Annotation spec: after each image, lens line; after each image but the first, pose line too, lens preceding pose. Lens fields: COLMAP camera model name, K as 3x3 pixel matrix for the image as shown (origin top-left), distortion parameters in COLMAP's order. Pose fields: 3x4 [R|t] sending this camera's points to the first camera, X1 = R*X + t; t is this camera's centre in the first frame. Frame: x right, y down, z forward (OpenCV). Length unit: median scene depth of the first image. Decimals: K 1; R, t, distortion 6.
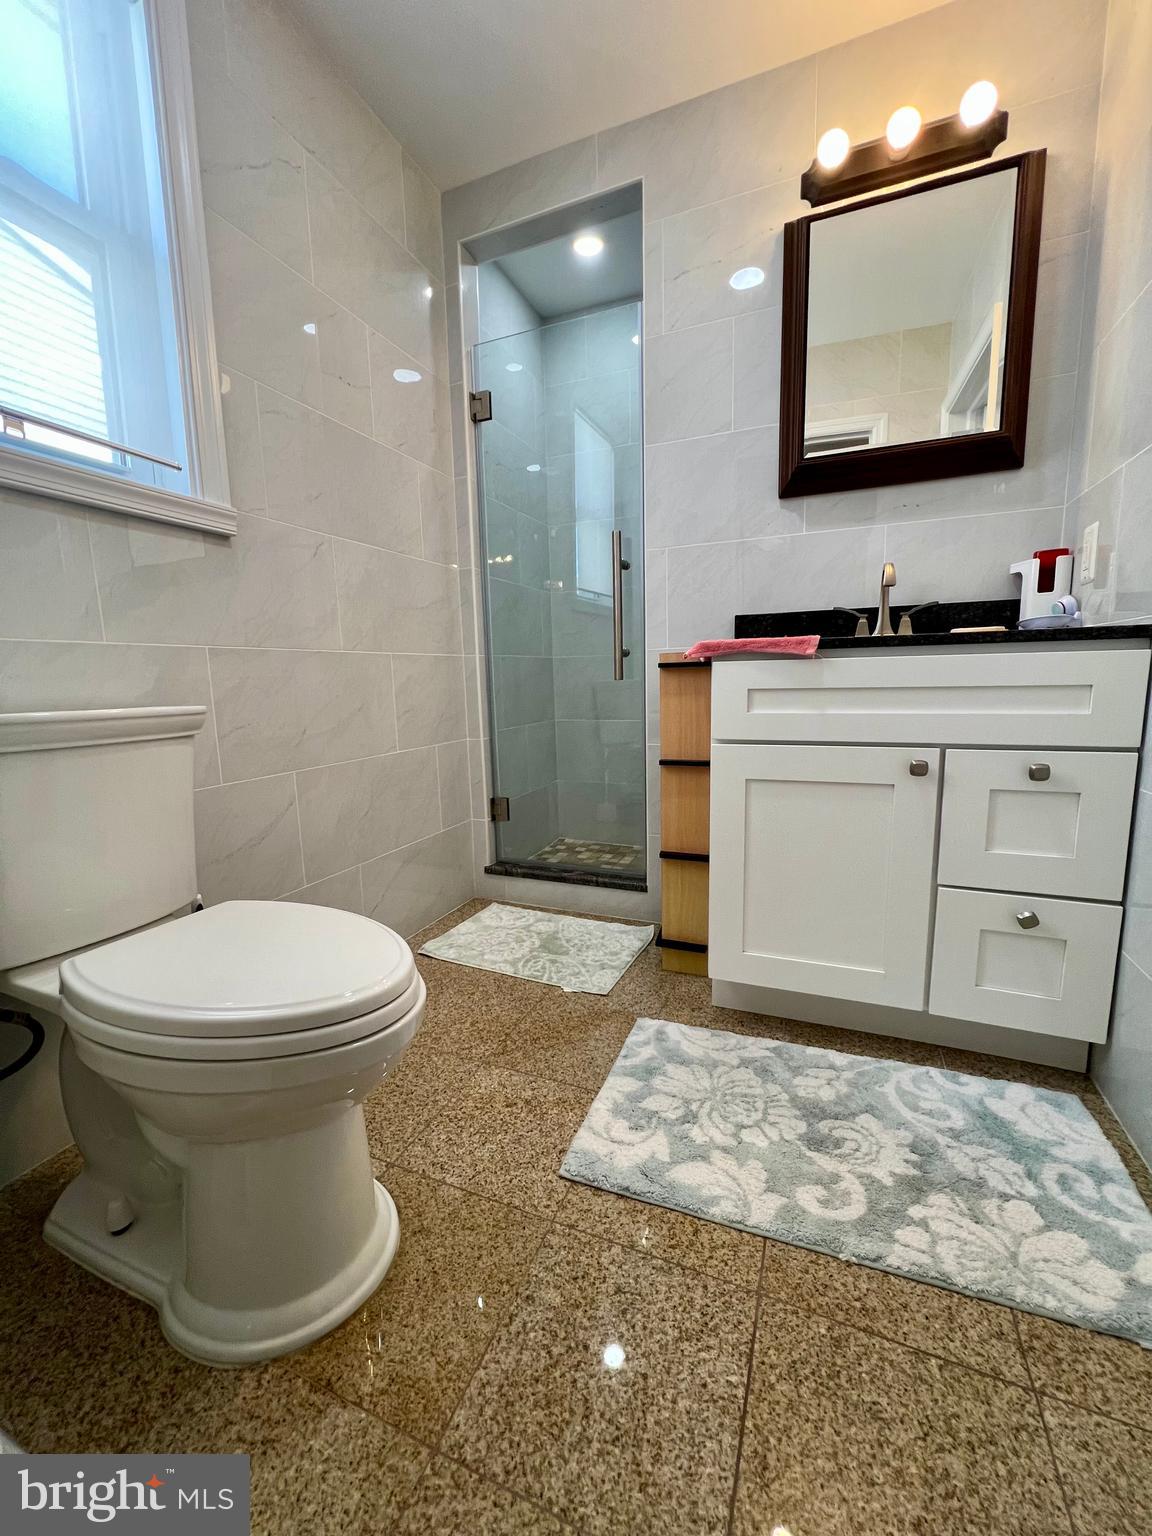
lens RADIAL K [[615.8, 0, 572.9], [0, 615.8, 768.7], [0, 0, 1]] dist [-0.004111, 0.000767]
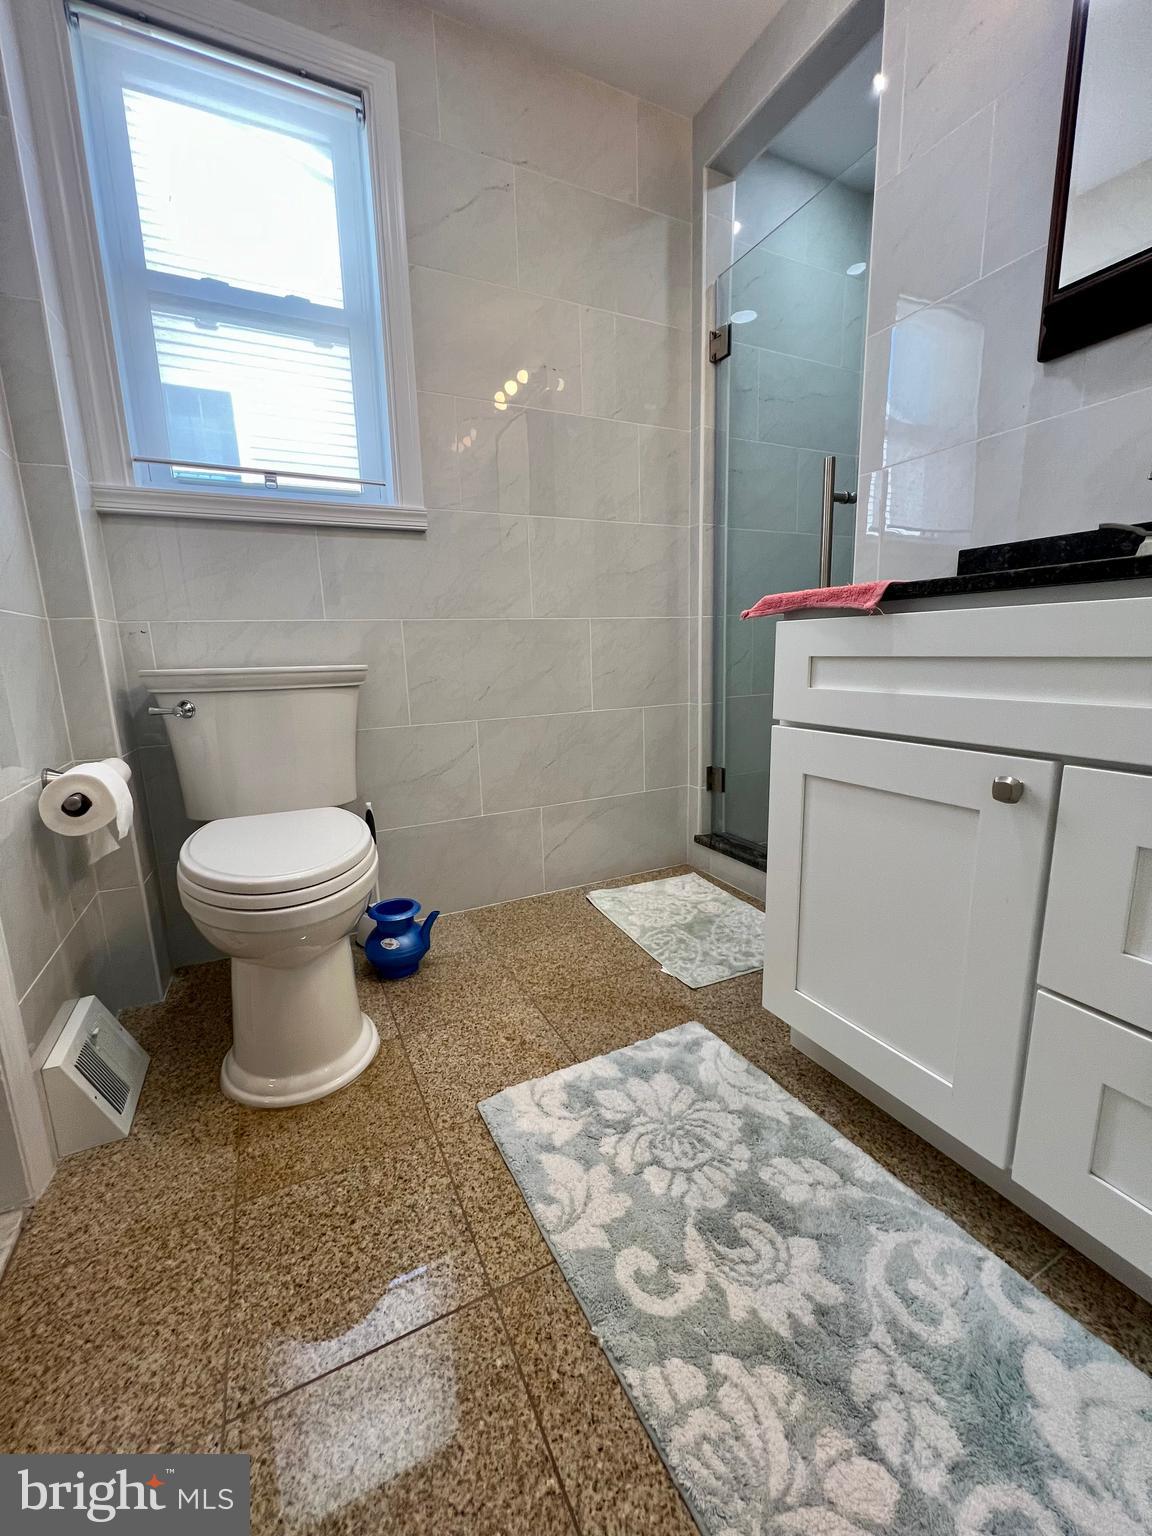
lens RADIAL K [[617.8, 0, 573.6], [0, 617.8, 767.8], [0, 0, 1]] dist [-0.003007, 0.000463]
pose [[0.756242, 0.126540, -0.641939, 0.809961], [-0.086197, 0.991837, 0.093968, -0.055935], [0.648590, -0.015730, 0.760976, 0.318080]]
